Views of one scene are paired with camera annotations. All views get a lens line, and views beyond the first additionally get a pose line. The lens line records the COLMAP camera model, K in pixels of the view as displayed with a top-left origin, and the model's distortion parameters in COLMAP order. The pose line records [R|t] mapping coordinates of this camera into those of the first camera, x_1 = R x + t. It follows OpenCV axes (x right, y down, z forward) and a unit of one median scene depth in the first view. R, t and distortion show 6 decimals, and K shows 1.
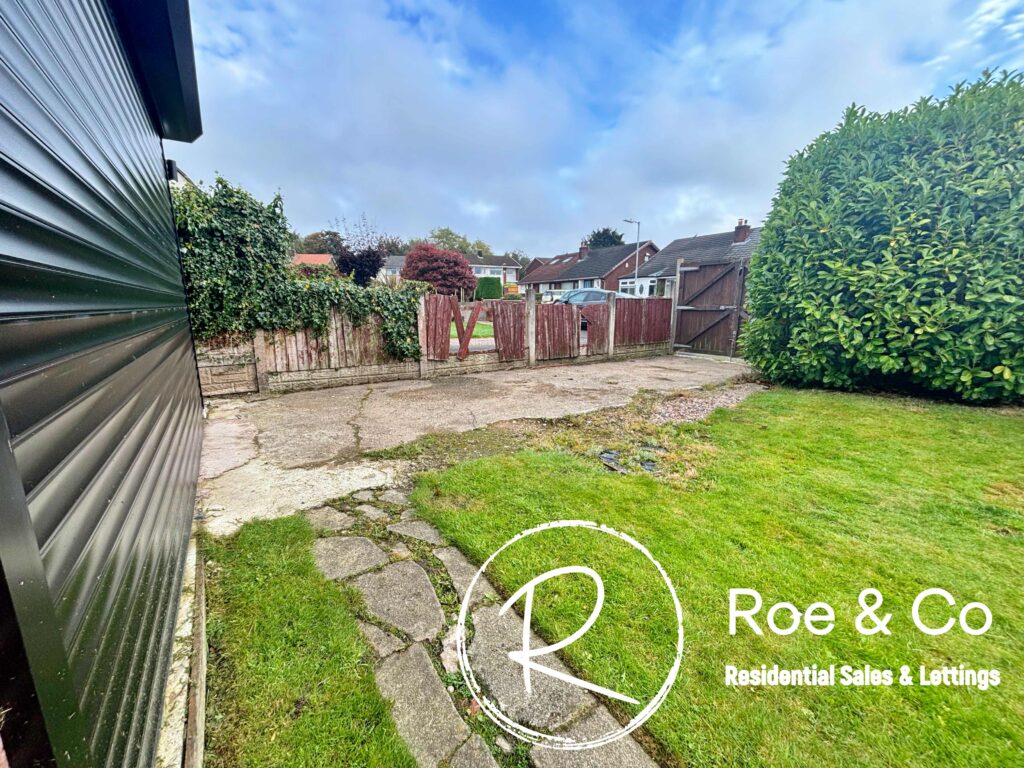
lens RADIAL K [[409.1, 0, 511.3], [0, 409.1, 381.6], [0, 0, 1]] dist [0.002393, -0.003976]
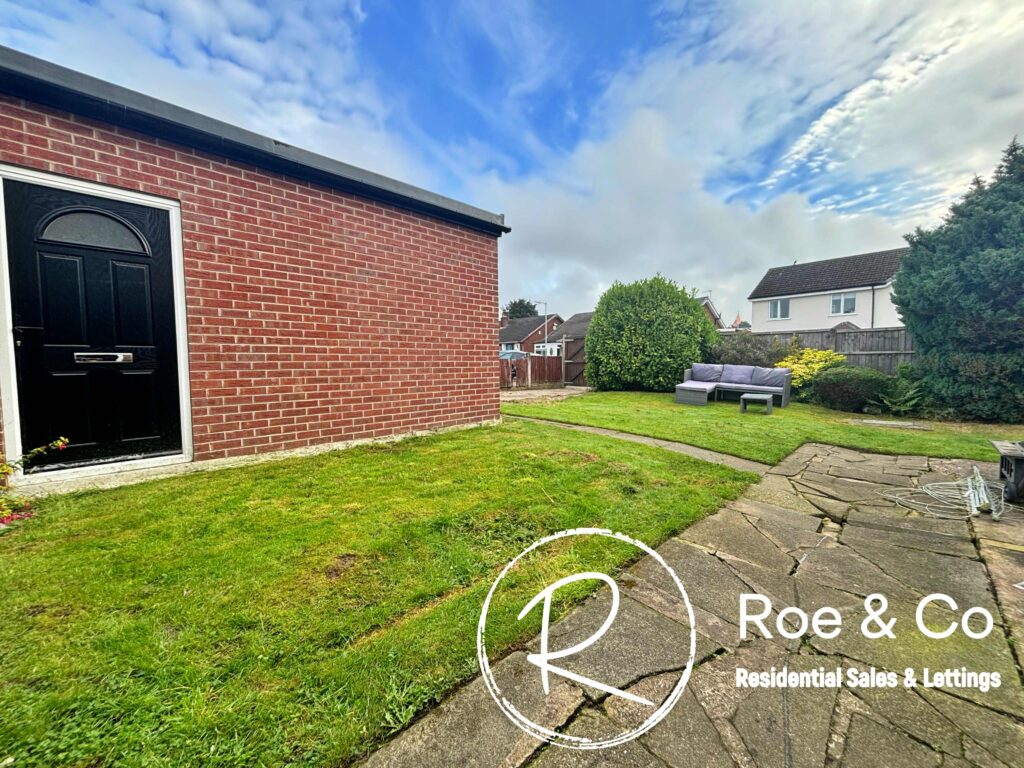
lens RADIAL K [[409.1, 0, 511.3], [0, 409.1, 381.6], [0, 0, 1]] dist [0.002393, -0.003976]
pose [[0.981068, 0.001147, 0.193659, -0.053731], [0.027403, 0.989099, -0.144679, 0.051029], [-0.191714, 0.147247, 0.970342, -0.214829]]
